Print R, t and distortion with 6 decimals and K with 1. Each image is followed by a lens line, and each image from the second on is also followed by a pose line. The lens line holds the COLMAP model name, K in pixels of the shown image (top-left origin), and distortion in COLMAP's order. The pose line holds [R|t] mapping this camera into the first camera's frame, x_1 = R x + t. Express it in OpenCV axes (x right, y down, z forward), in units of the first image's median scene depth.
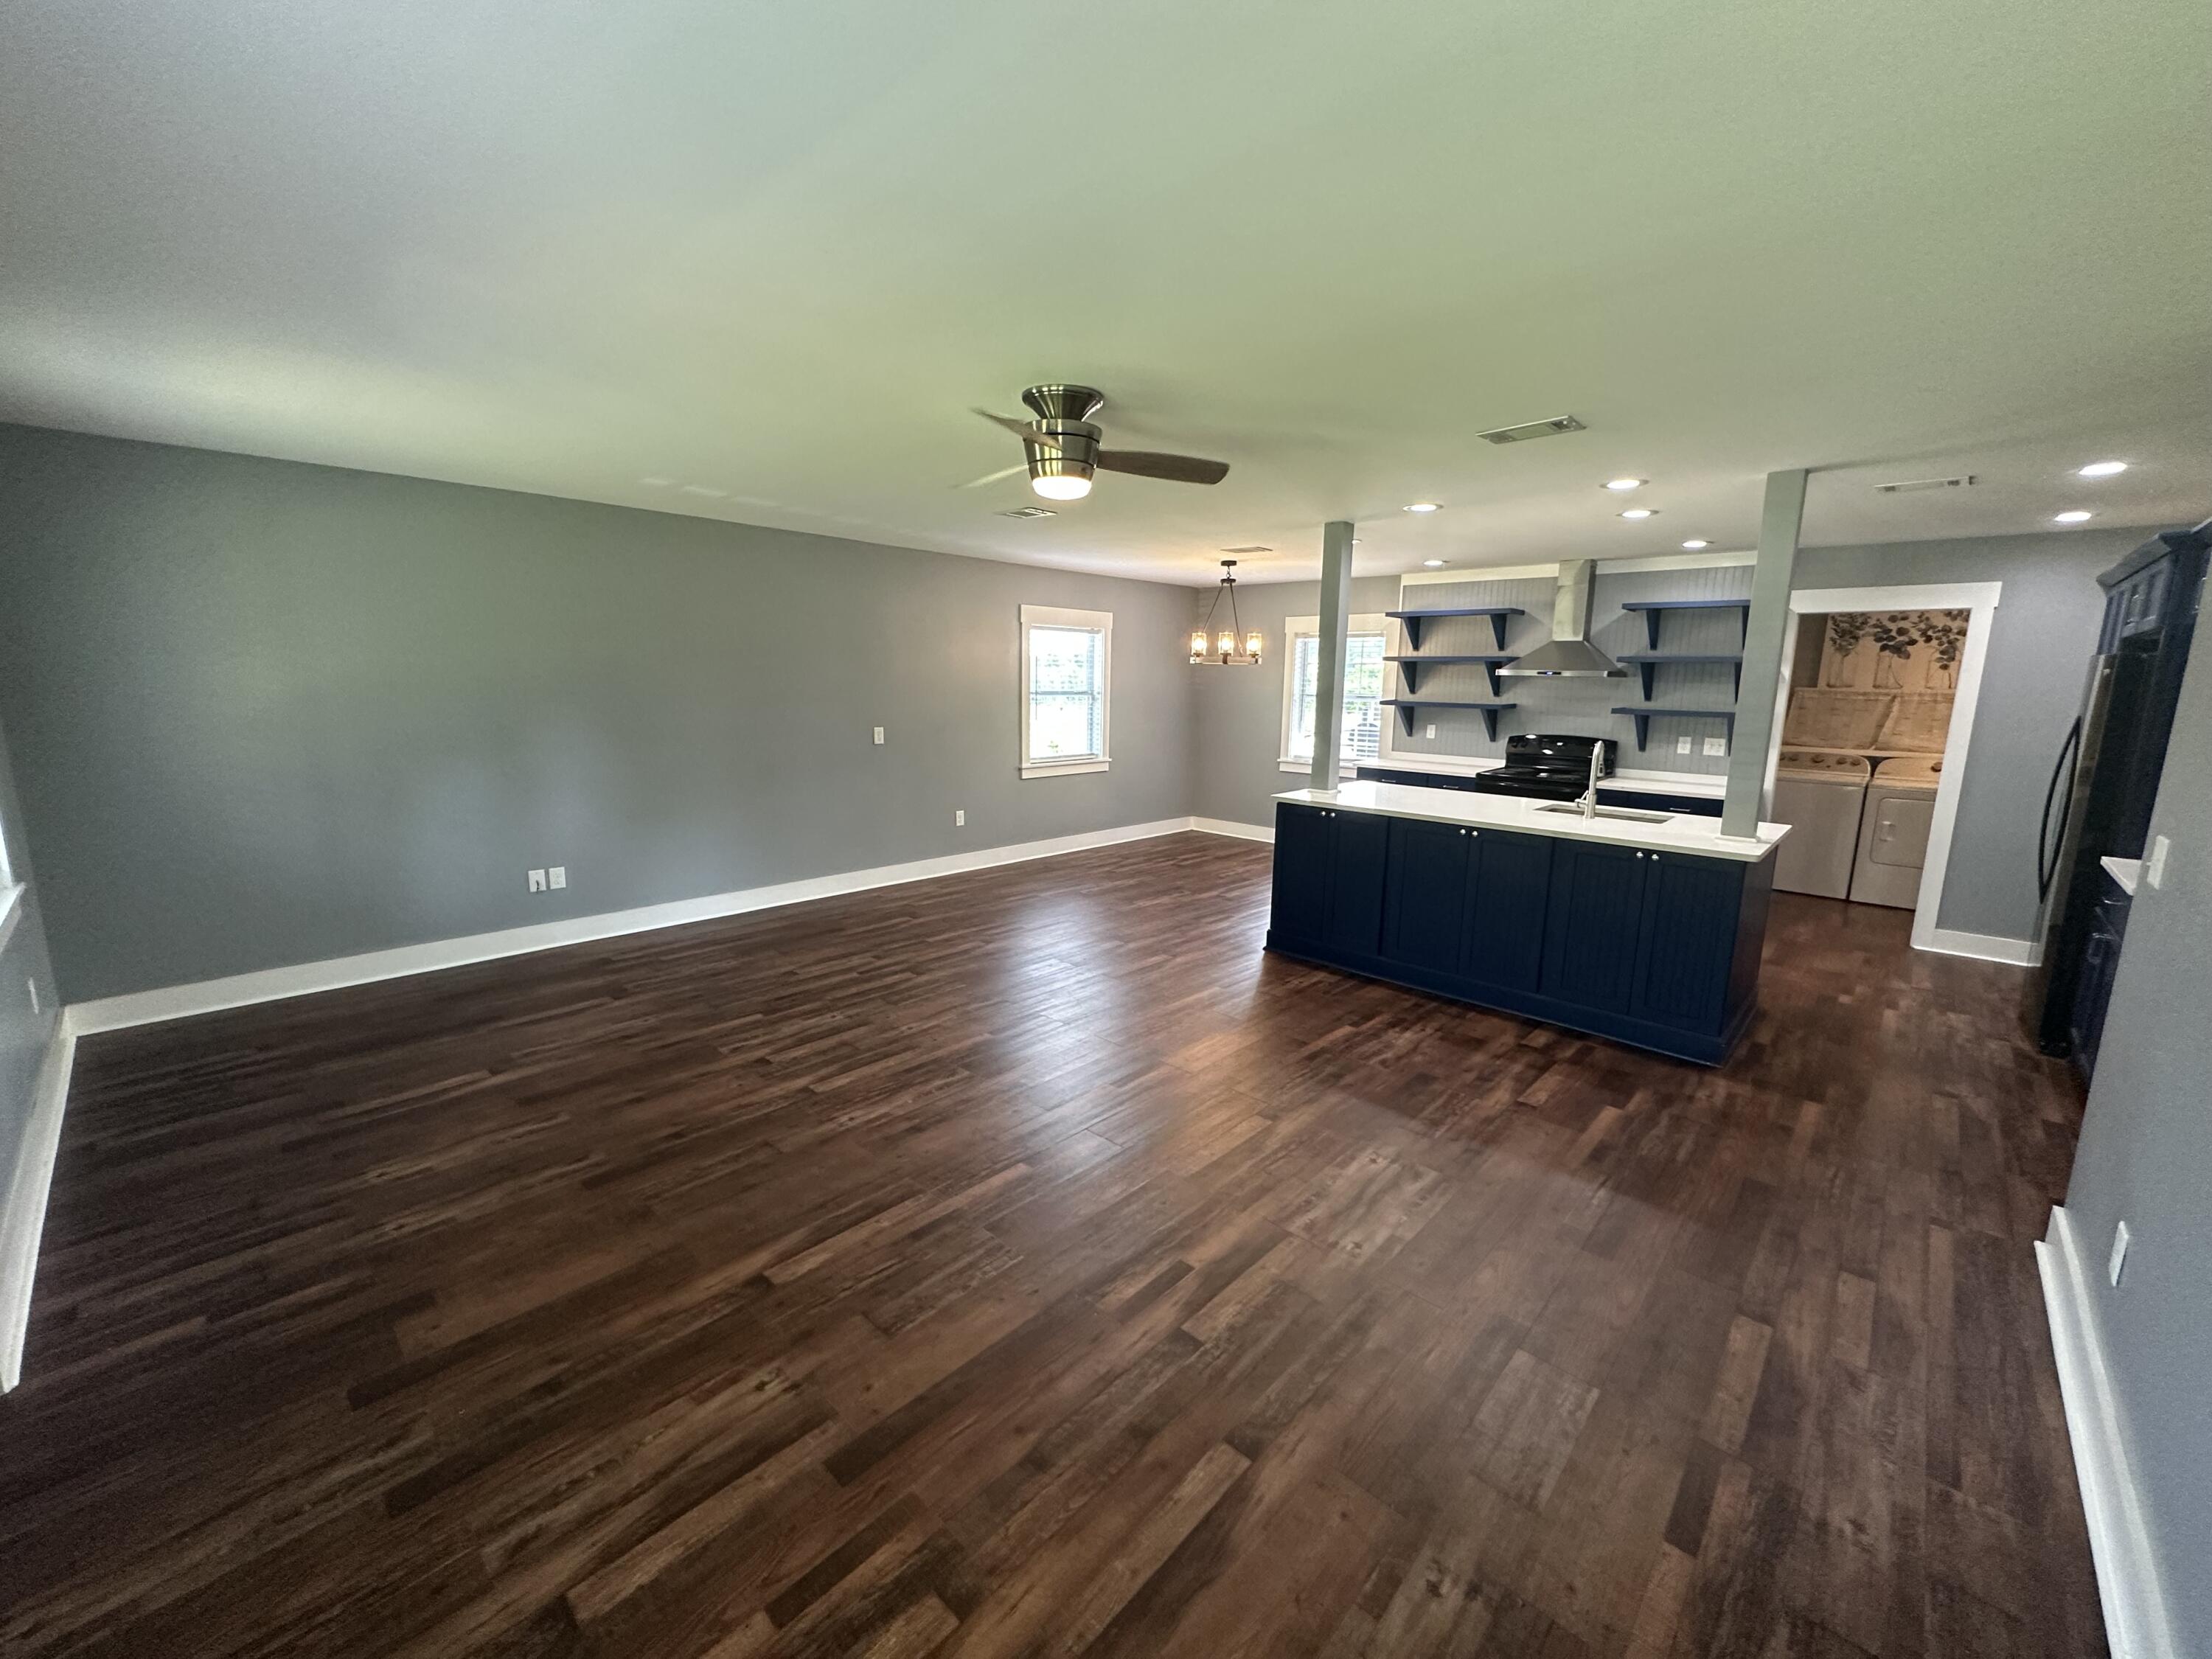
lens RADIAL K [[877.5, 0, 1098.5], [0, 877.5, 830.1], [0, 0, 1]] dist [-0.002328, 0.000105]
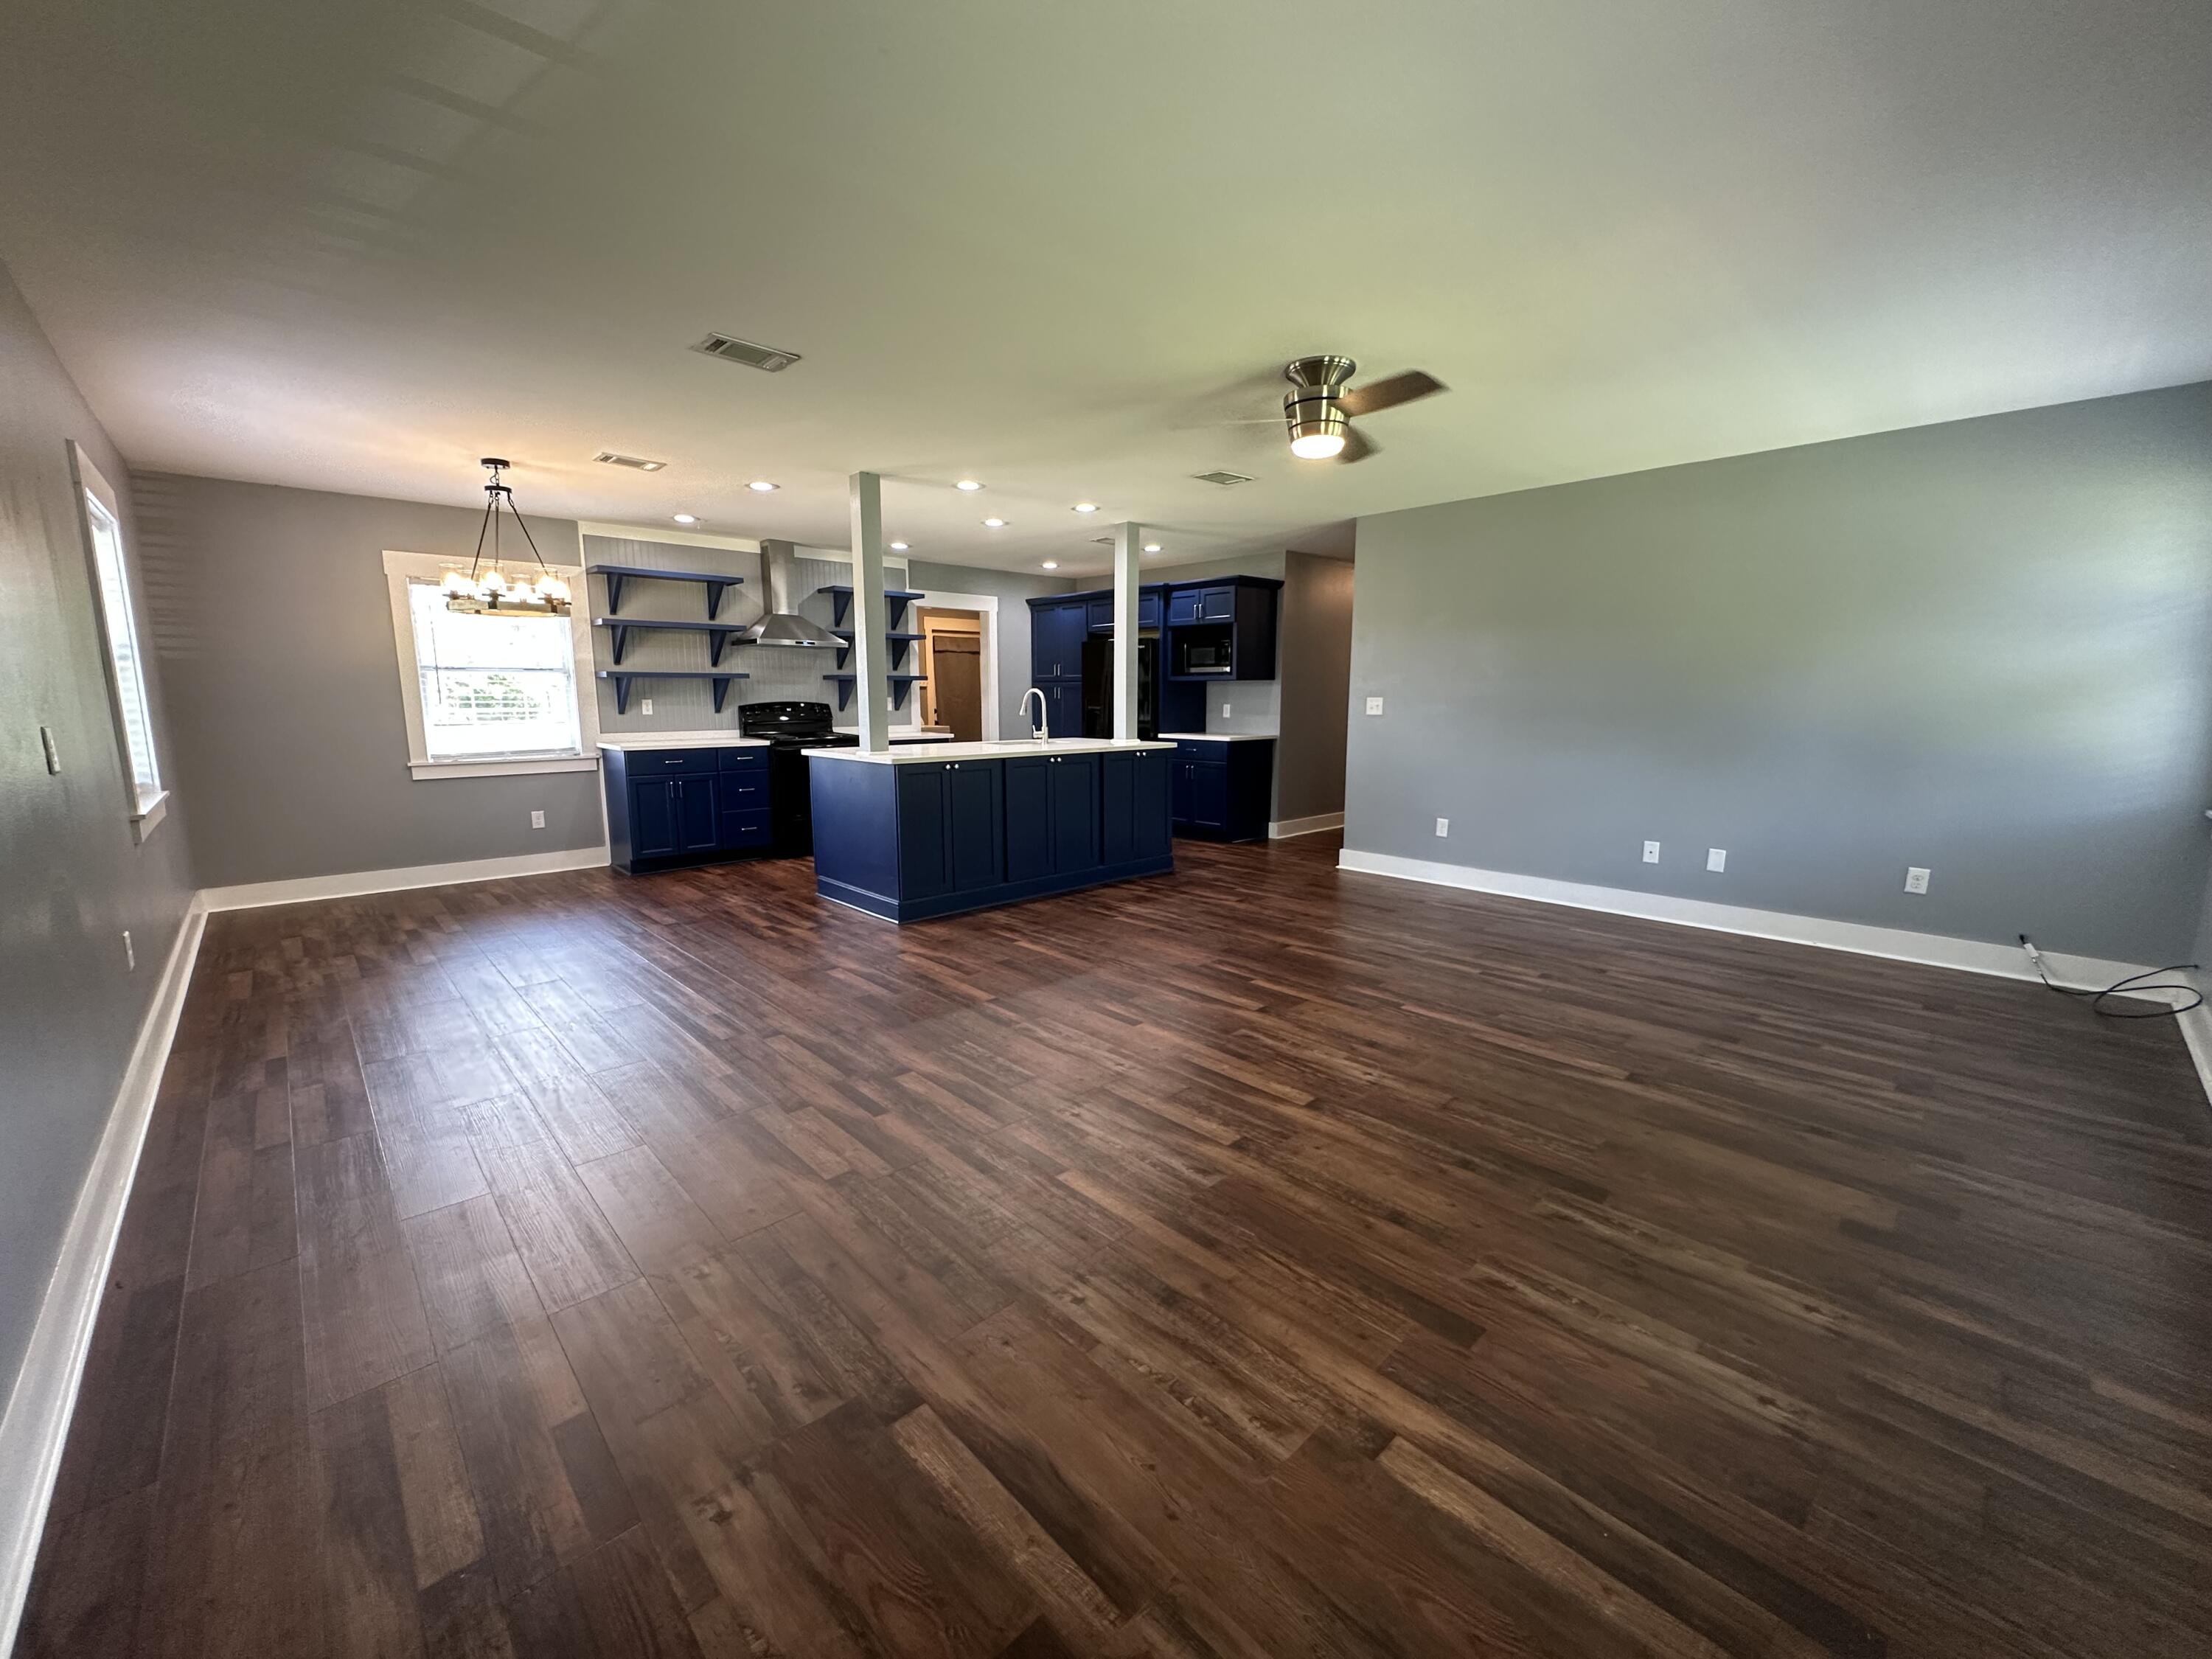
lens RADIAL K [[893.2, 0, 1103.2], [0, 893.2, 821.0], [0, 0, 1]] dist [-0.002580, -0.000674]
pose [[0.056675, -0.157471, 0.985896, -0.733507], [0.174892, 0.973780, 0.145482, -0.073304], [-0.982955, 0.164180, 0.082729, 0.711342]]
